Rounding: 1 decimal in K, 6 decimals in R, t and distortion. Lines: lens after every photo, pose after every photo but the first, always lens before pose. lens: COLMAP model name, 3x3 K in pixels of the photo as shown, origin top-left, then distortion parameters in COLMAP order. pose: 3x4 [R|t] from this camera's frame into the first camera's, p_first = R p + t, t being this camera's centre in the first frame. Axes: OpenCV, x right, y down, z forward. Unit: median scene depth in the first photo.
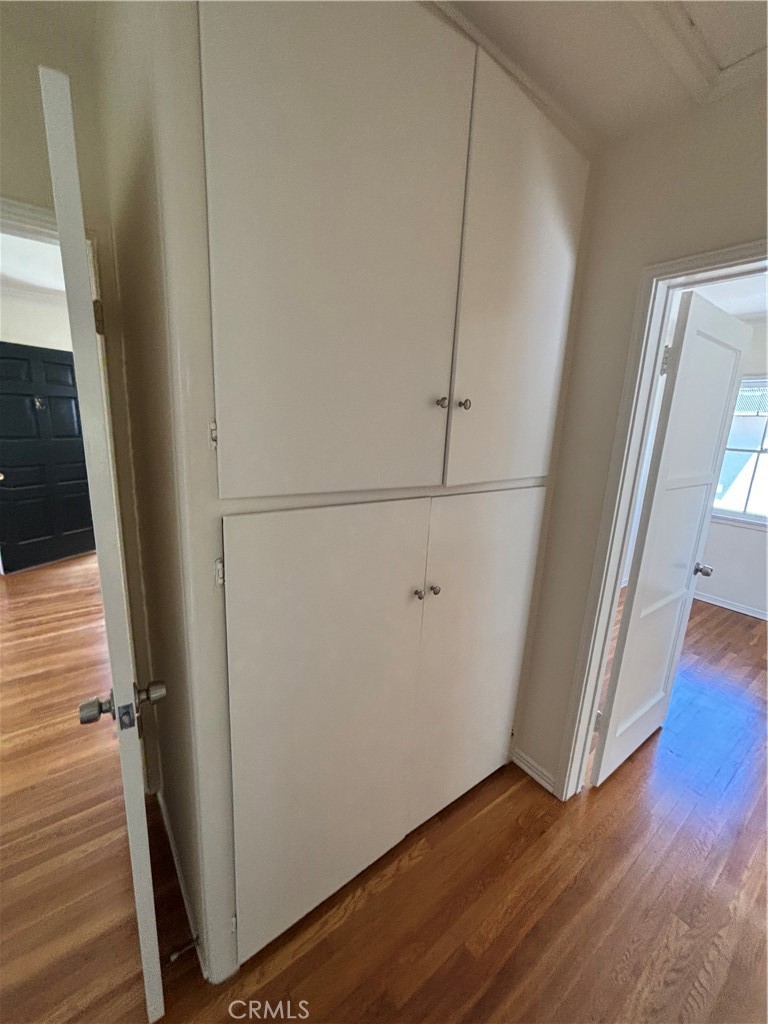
lens RADIAL K [[408.0, 0, 384.0], [0, 408.0, 512.0], [0, 0, 1]] dist [0.000650, 0.000164]
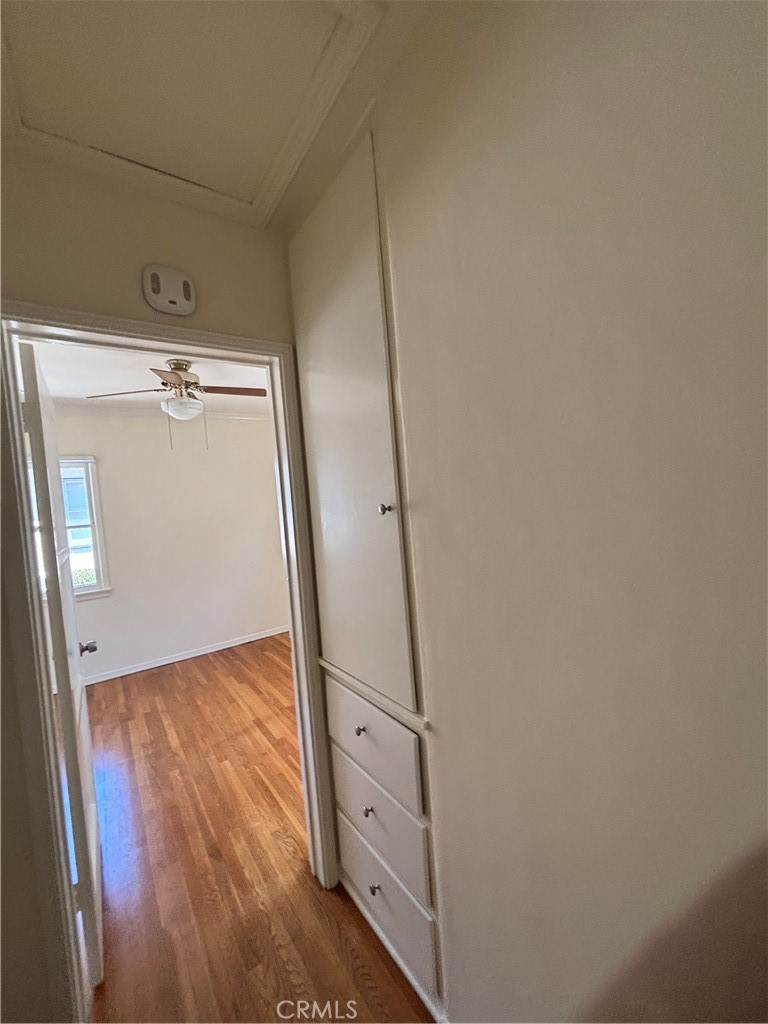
lens RADIAL K [[408.0, 0, 384.0], [0, 408.0, 512.0], [0, 0, 1]] dist [0.000650, 0.000164]
pose [[0.014163, -0.085428, 0.996244, -0.119321], [0.295807, 0.952104, 0.077438, -0.031352], [-0.955143, 0.293599, 0.038755, 0.240837]]
